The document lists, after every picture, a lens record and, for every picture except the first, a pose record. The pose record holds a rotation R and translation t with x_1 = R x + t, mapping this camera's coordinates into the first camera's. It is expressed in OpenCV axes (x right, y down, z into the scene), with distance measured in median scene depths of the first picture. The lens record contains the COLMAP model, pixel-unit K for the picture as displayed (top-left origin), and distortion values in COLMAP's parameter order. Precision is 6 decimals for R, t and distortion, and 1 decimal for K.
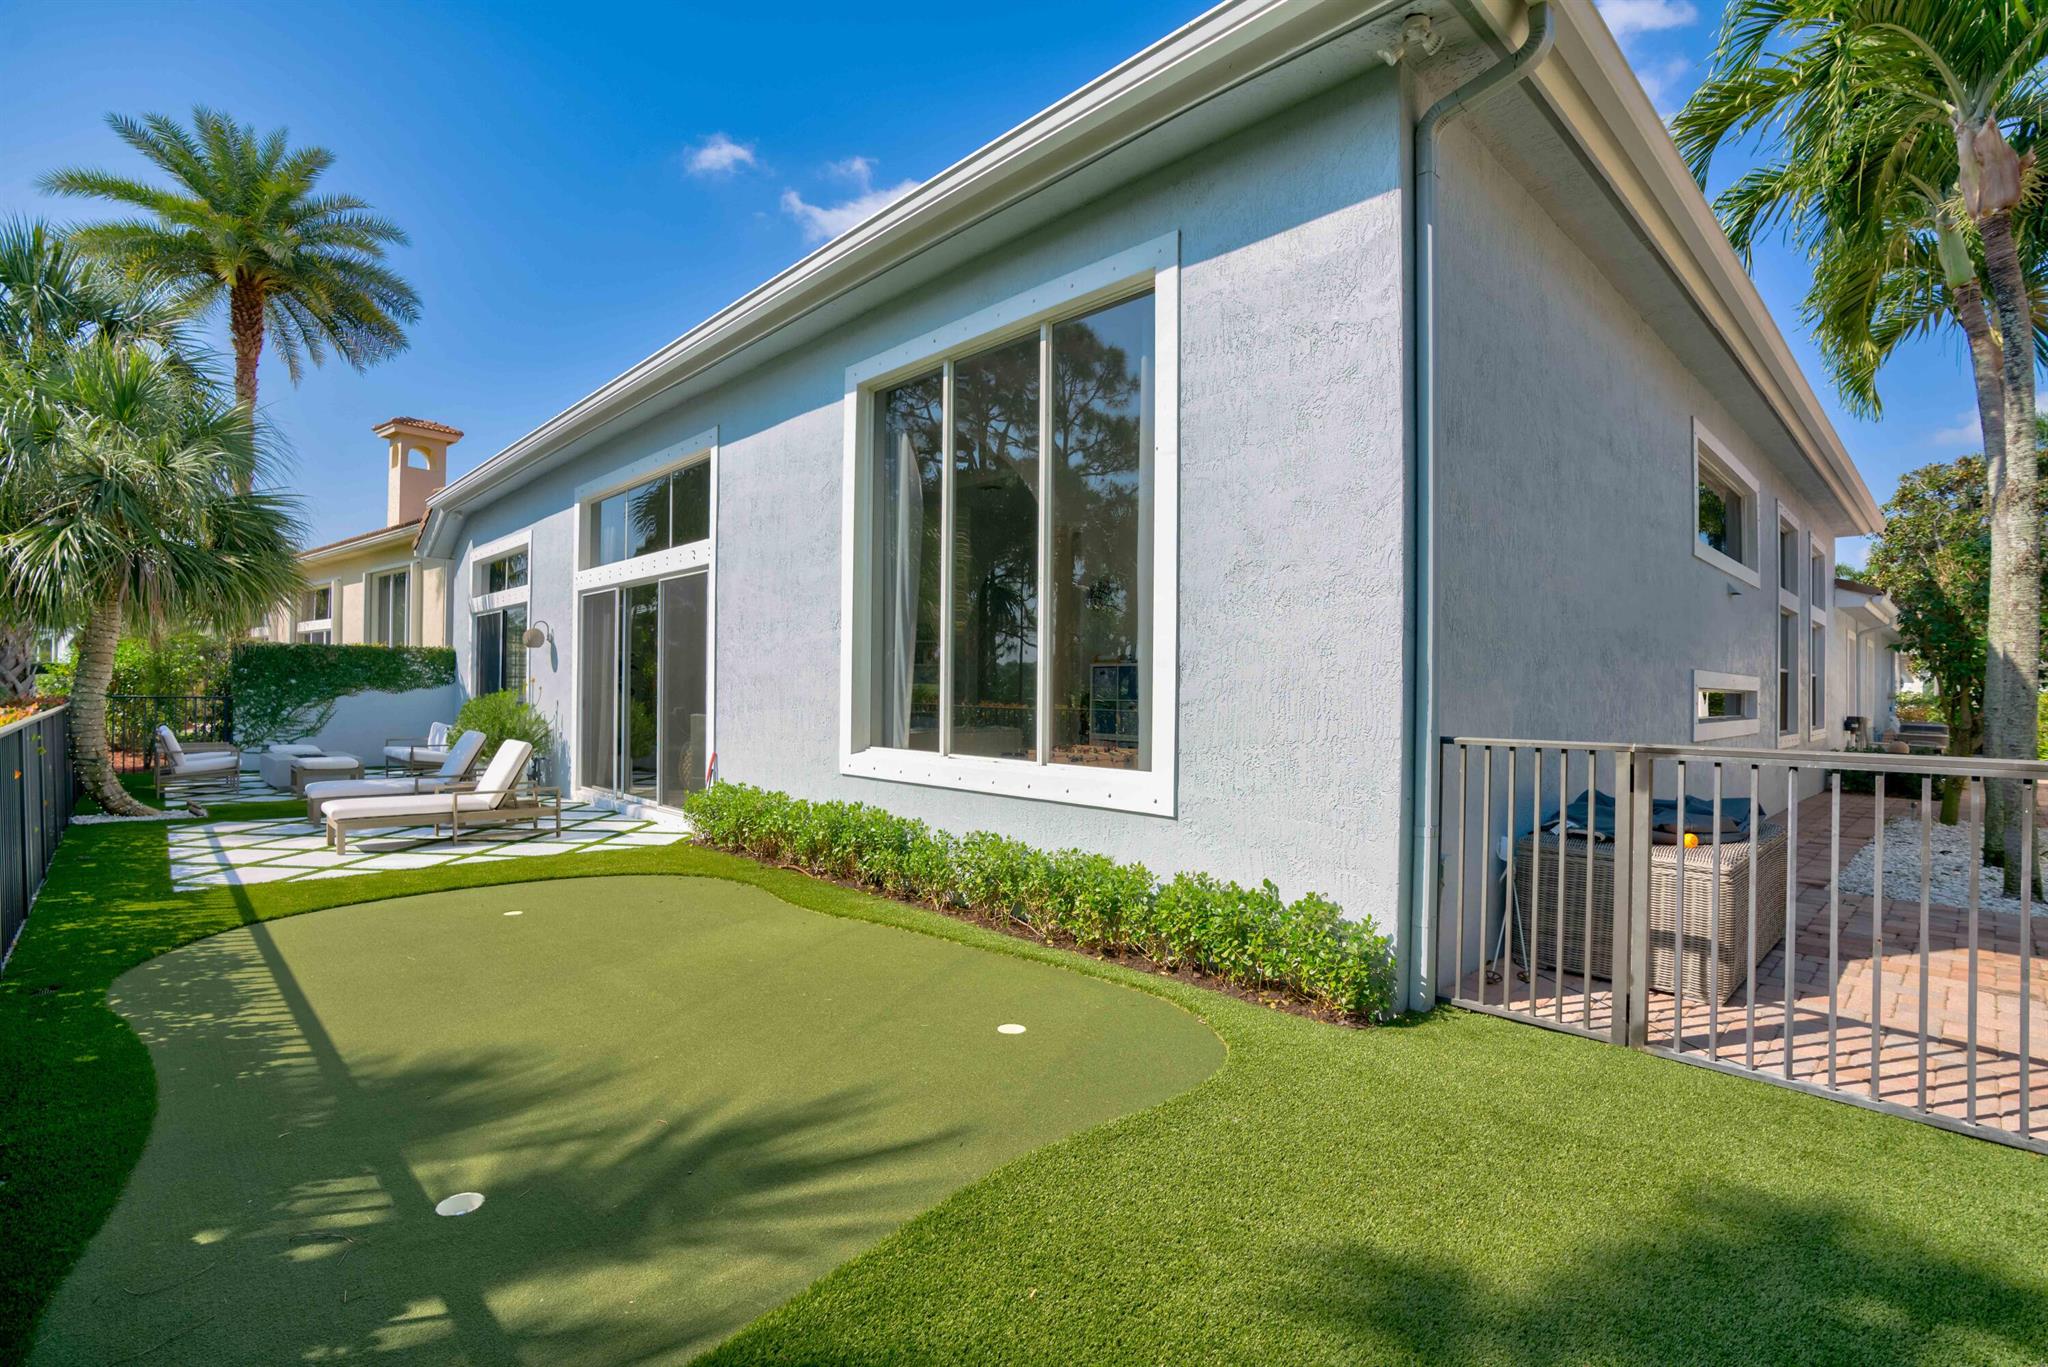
lens RADIAL K [[960.2, 0, 1024.0], [0, 960.2, 683.5], [0, 0, 1]] dist [-0.055604, 0.024298]
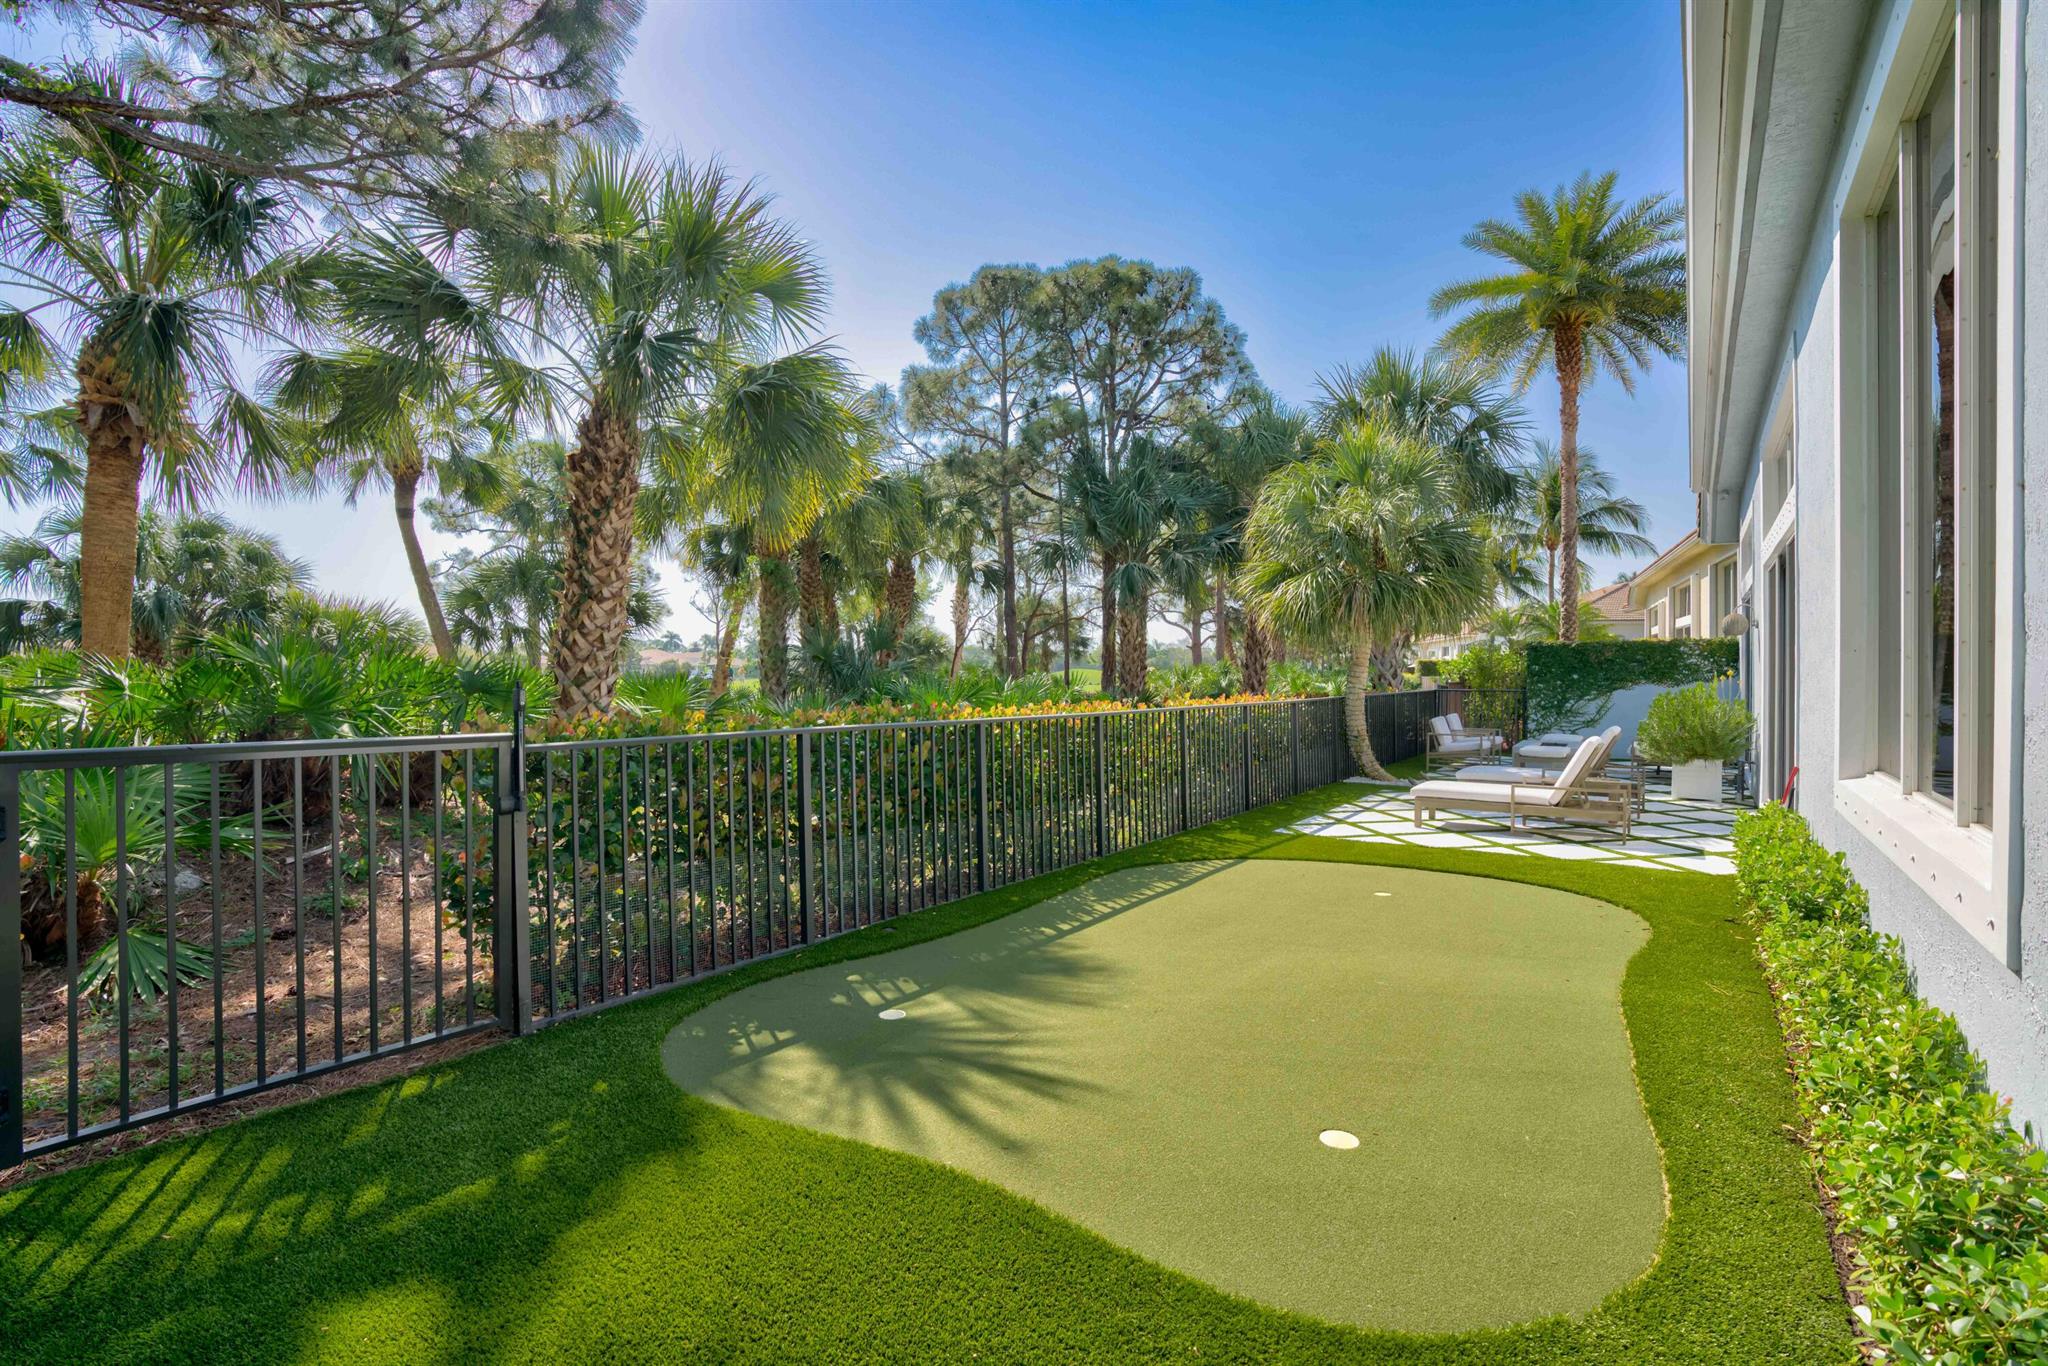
lens RADIAL K [[960.2, 0, 1024.0], [0, 960.2, 683.0], [0, 0, 1]] dist [-0.055604, 0.024298]
pose [[0.164753, -0.004539, -0.986324, 0.706896], [0.011129, 0.999934, -0.002743, 0.003970], [0.986272, -0.010525, 0.164793, 0.666836]]
